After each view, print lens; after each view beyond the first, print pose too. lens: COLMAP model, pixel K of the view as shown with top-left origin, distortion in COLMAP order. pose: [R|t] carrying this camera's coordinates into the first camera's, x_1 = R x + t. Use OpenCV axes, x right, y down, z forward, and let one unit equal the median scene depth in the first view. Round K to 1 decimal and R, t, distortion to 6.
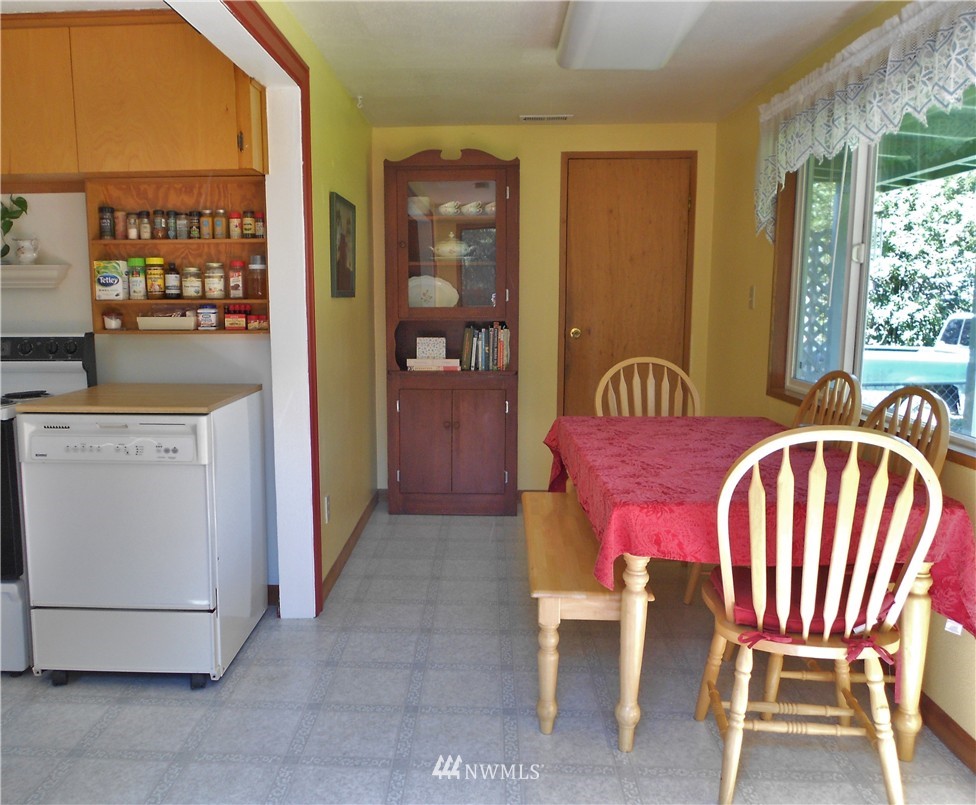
lens RADIAL K [[821.2, 0, 488.0], [0, 821.2, 402.5], [0, 0, 1]] dist [-0.040898, 0.004210]
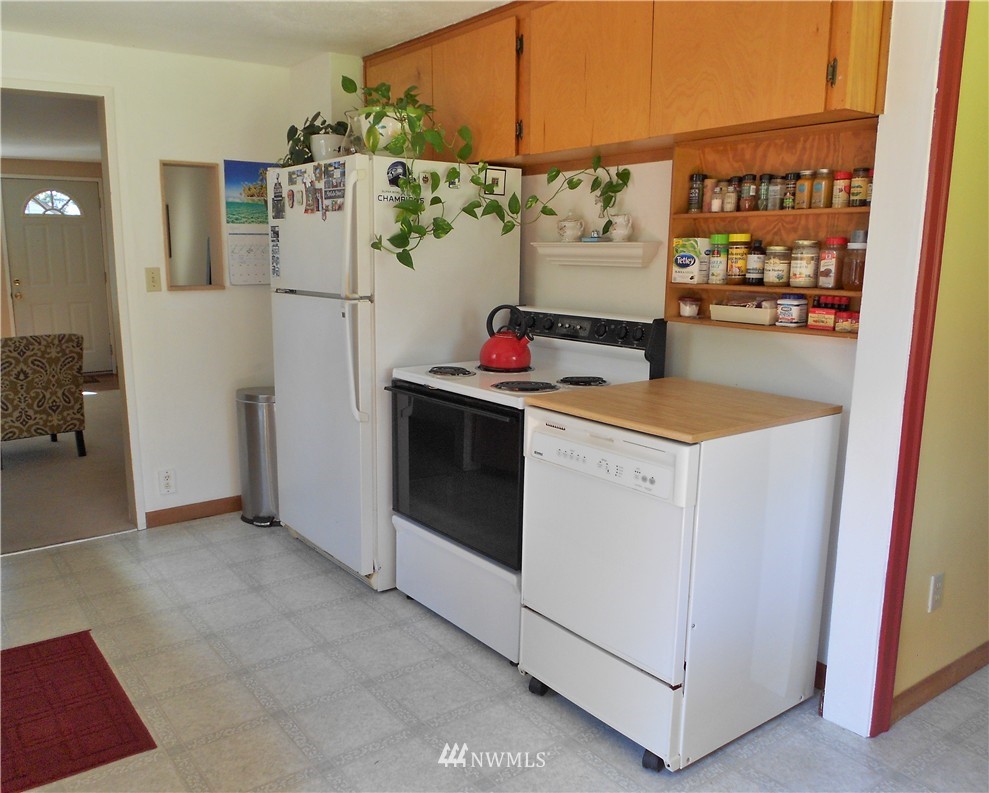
lens RADIAL K [[821.9, 0, 494.5], [0, 821.9, 396.5], [0, 0, 1]] dist [-0.004007, -0.011819]
pose [[0.591088, 0.149013, -0.792724, 0.125185], [-0.114823, 0.988323, 0.100164, -0.070221], [0.798393, 0.031818, 0.601296, 0.311232]]
